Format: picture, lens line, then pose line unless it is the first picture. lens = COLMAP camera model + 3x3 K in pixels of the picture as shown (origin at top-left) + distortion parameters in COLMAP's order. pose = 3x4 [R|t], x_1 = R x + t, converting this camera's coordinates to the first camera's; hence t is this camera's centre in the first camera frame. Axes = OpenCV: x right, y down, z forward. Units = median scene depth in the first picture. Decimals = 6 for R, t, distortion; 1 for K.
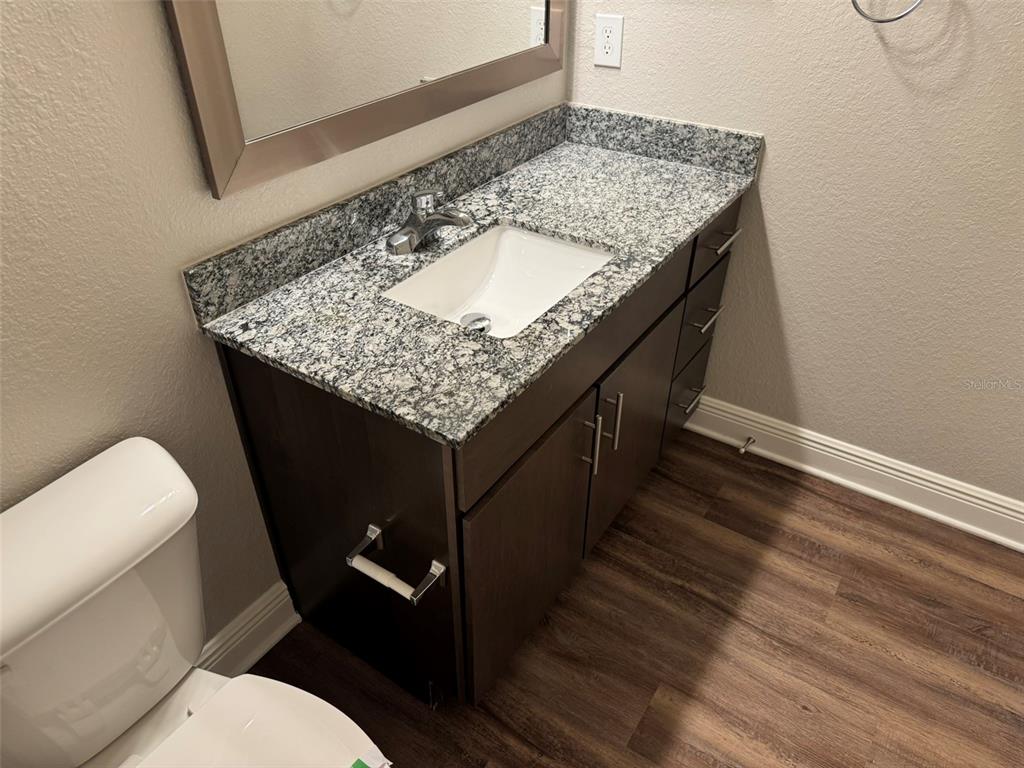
lens RADIAL K [[727.1, 0, 517.9], [0, 727.1, 387.4], [0, 0, 1]] dist [-0.007120, -0.009135]
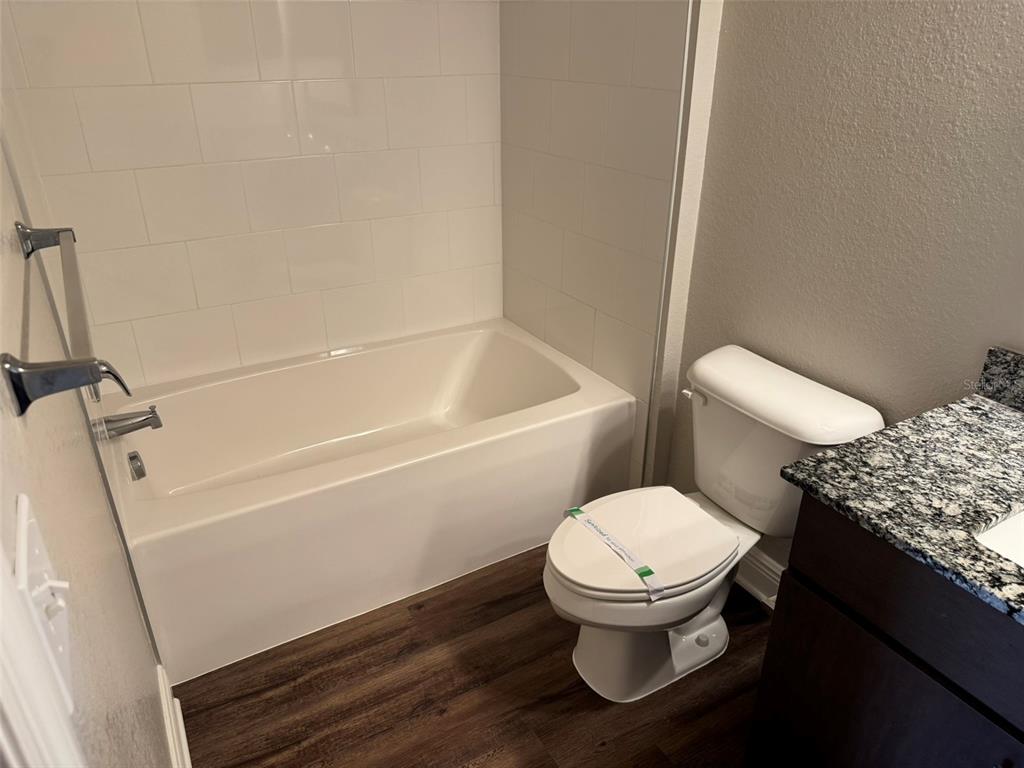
lens RADIAL K [[727.1, 0, 515.6], [0, 727.1, 383.8], [0, 0, 1]] dist [-0.007120, -0.009135]
pose [[-0.463416, 0.365945, -0.807050, 0.848706], [-0.519415, 0.625712, 0.581973, -0.393747], [0.717952, 0.688889, -0.099887, 0.588160]]
